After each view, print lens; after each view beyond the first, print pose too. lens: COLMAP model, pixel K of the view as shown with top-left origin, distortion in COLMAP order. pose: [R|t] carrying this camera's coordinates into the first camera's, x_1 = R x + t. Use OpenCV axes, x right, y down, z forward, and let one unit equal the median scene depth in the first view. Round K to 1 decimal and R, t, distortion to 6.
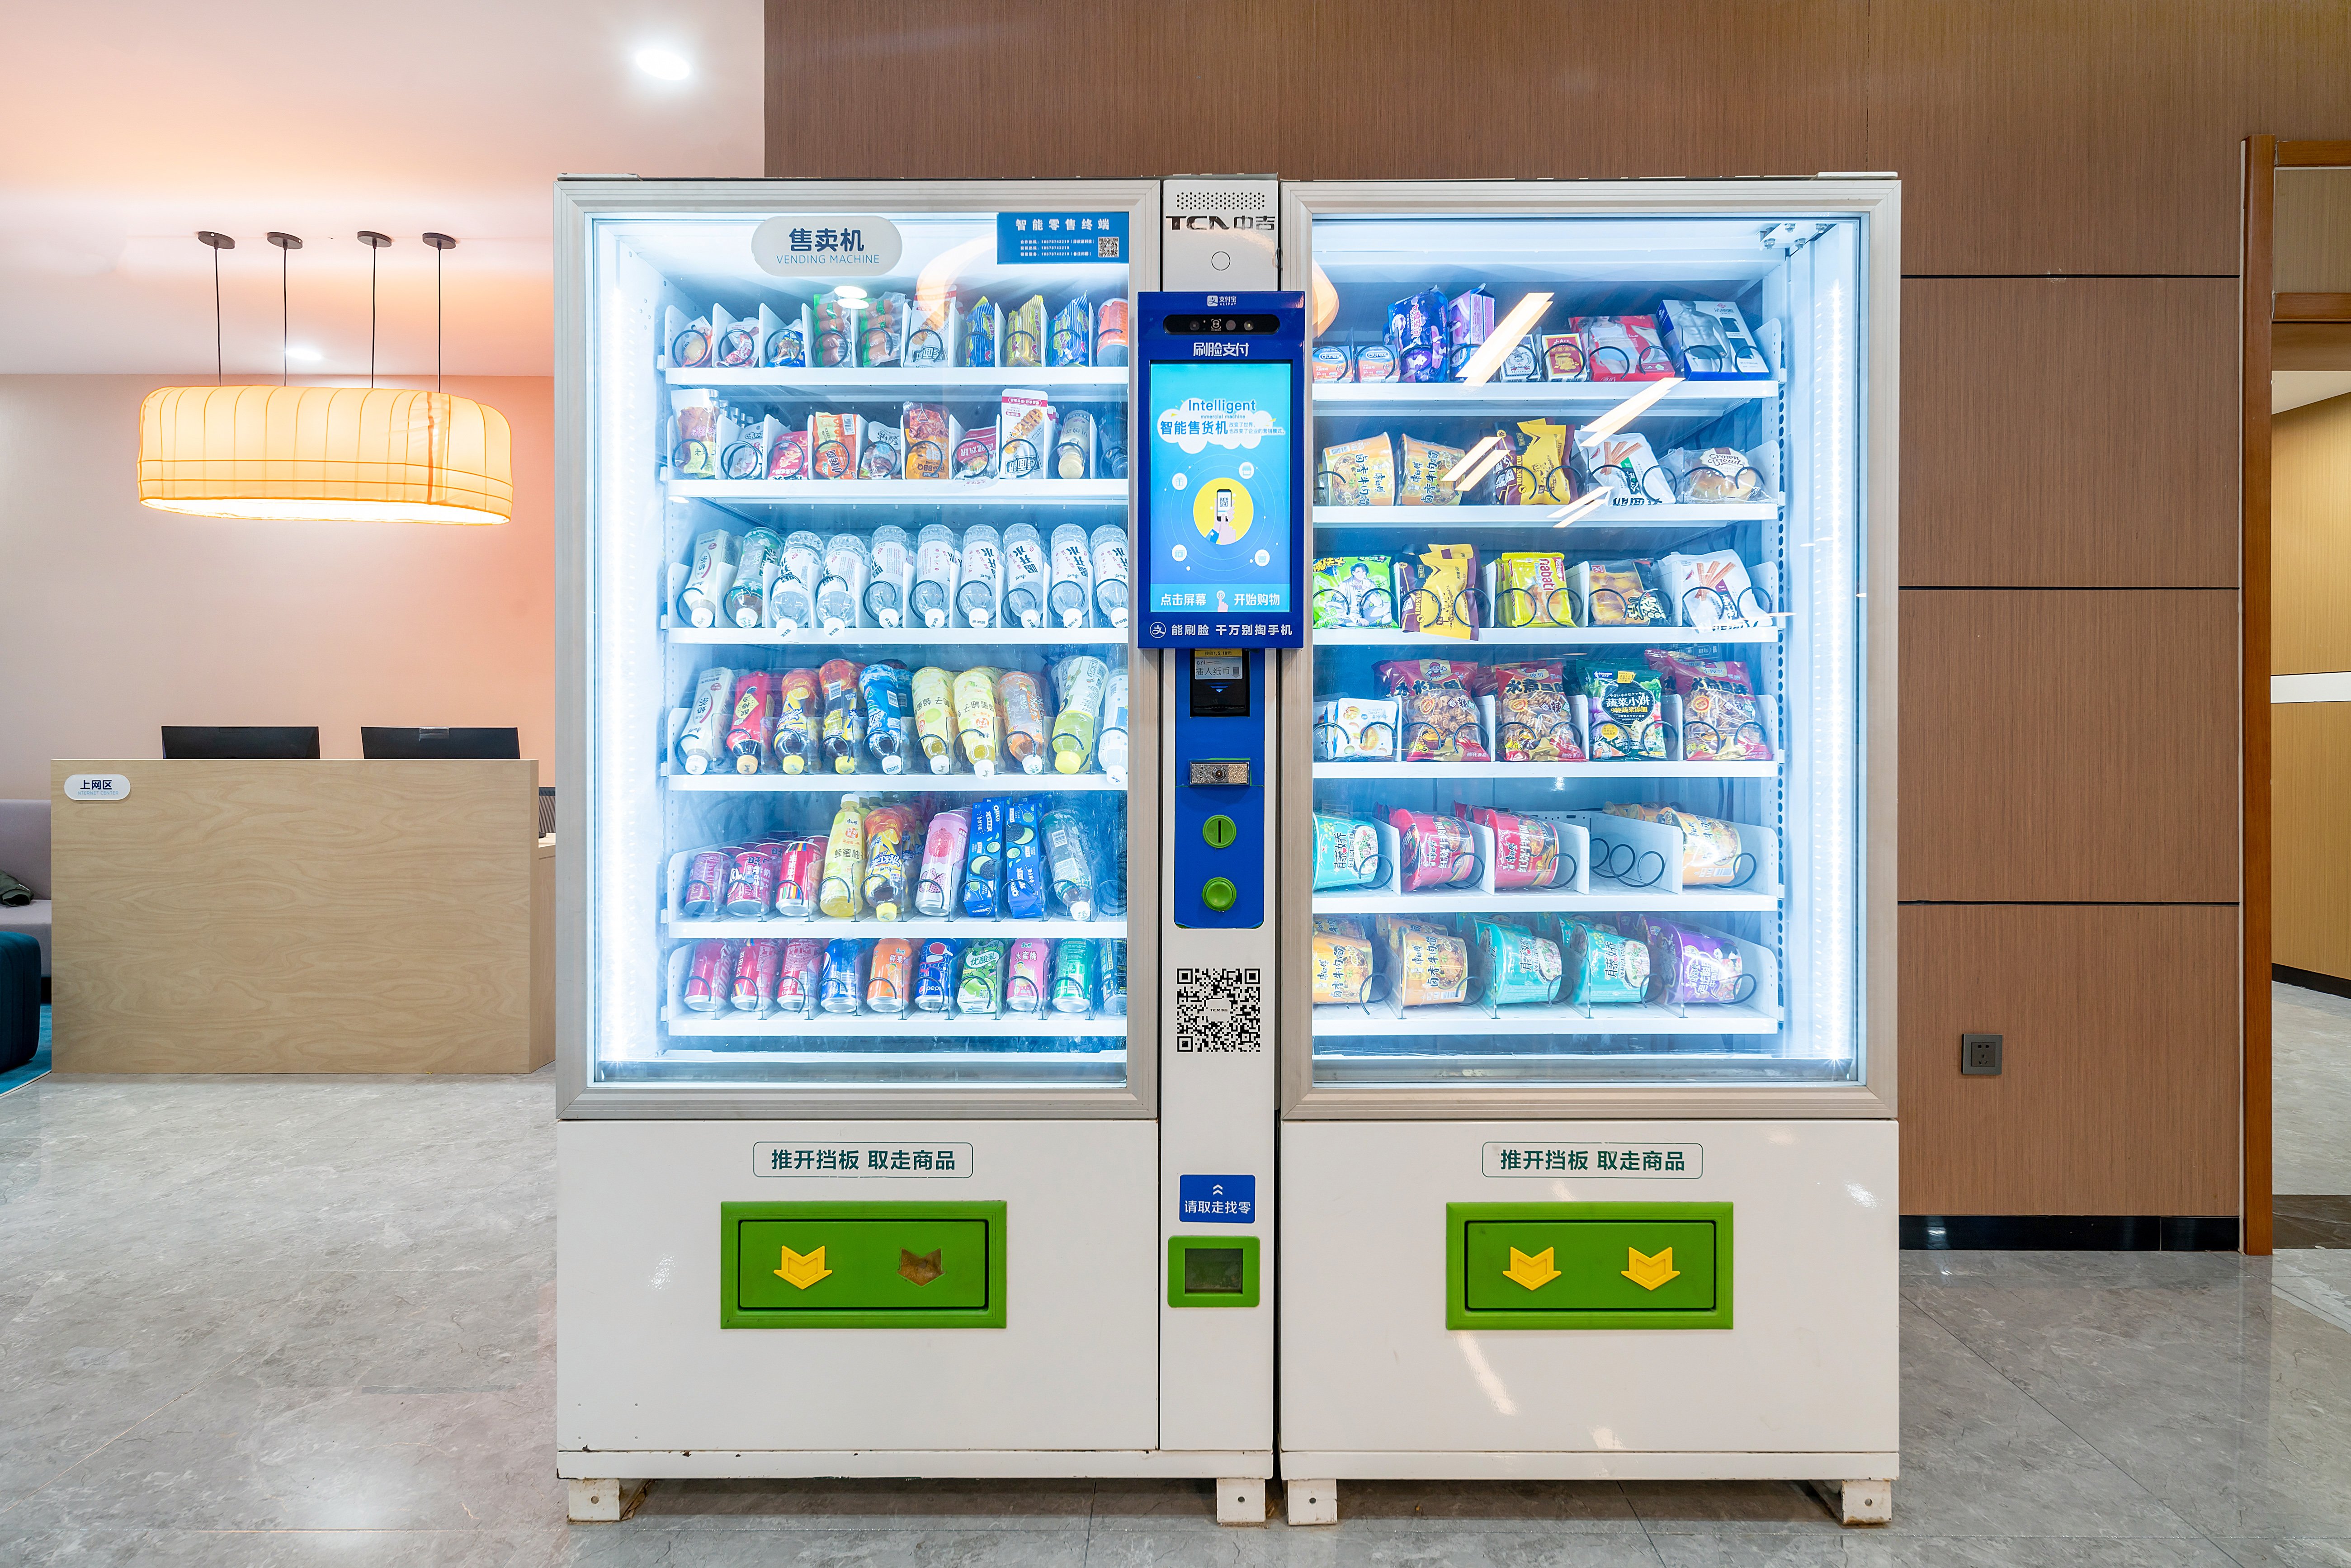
lens RADIAL K [[1181.5, 0, 1164.9], [0, 1181.5, 758.0], [0, 0, 1]] dist [0.008470, 0.001471]
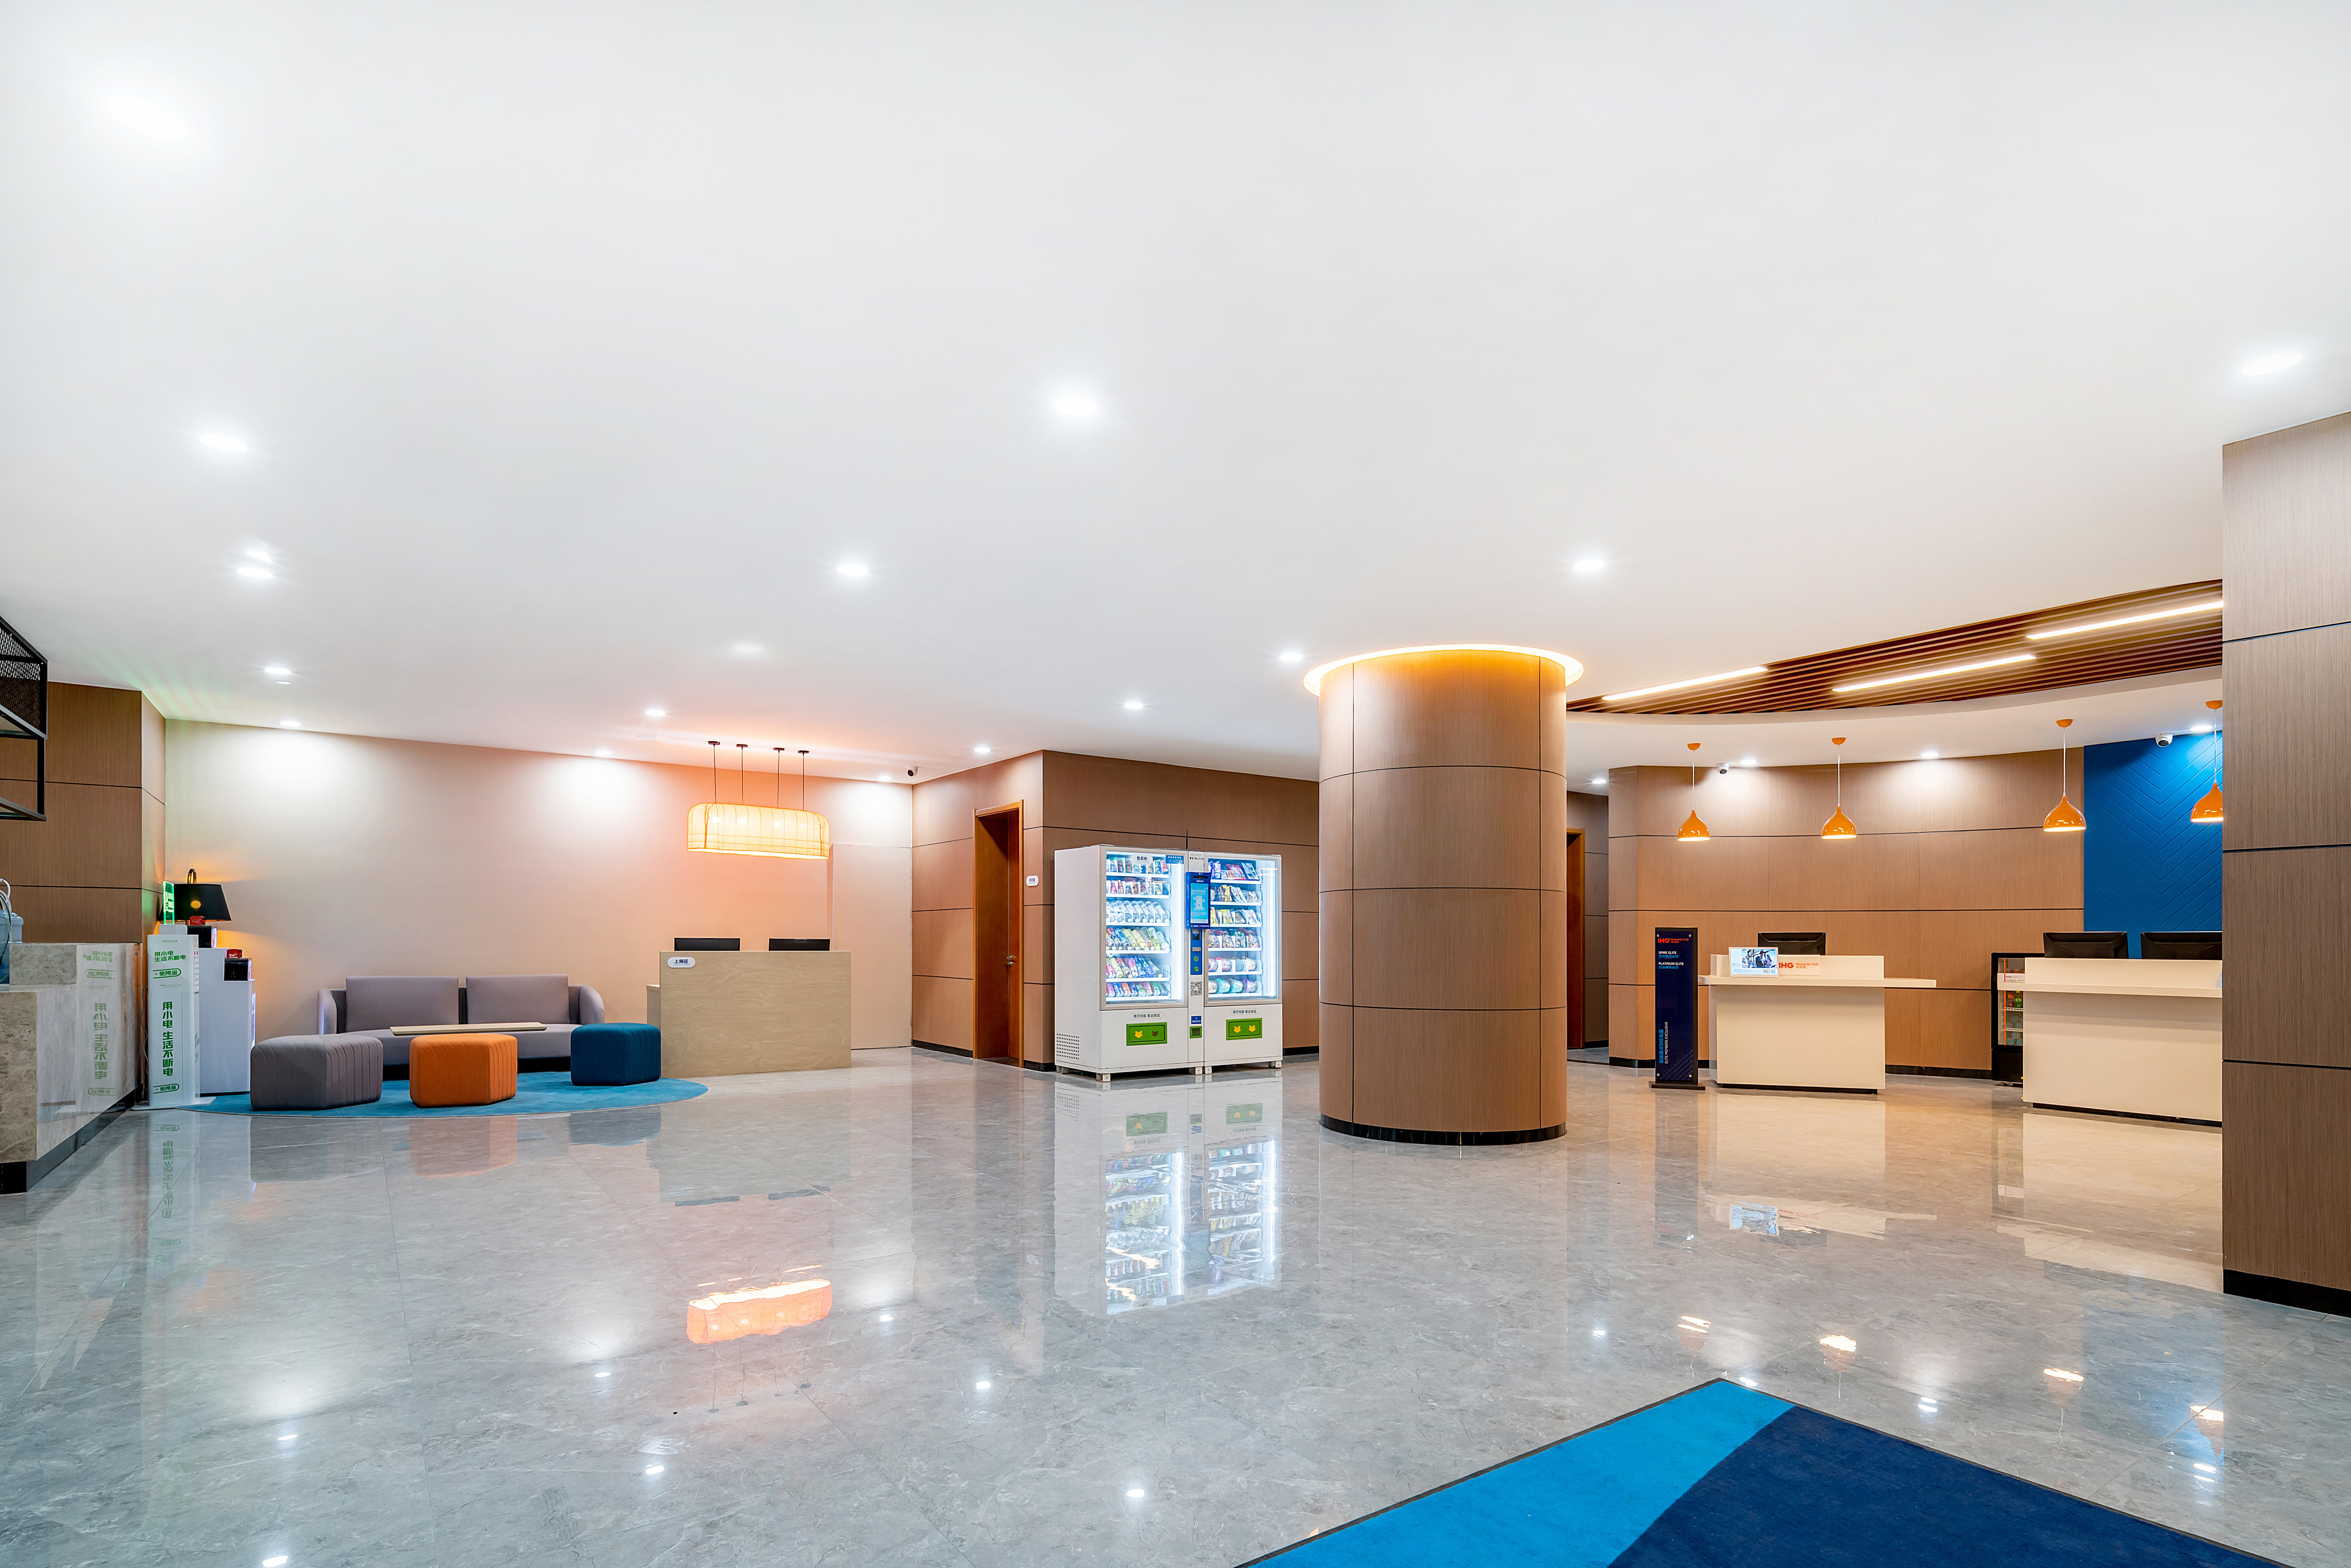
lens RADIAL K [[1181.3, 0, 1200.7], [0, 1181.3, 956.8], [0, 0, 1]] dist [0.008470, 0.001471]
pose [[0.804699, -0.004665, 0.593664, -2.950872], [0.007949, 0.999964, -0.002917, 0.058428], [-0.593629, 0.007067, 0.804708, -3.245618]]
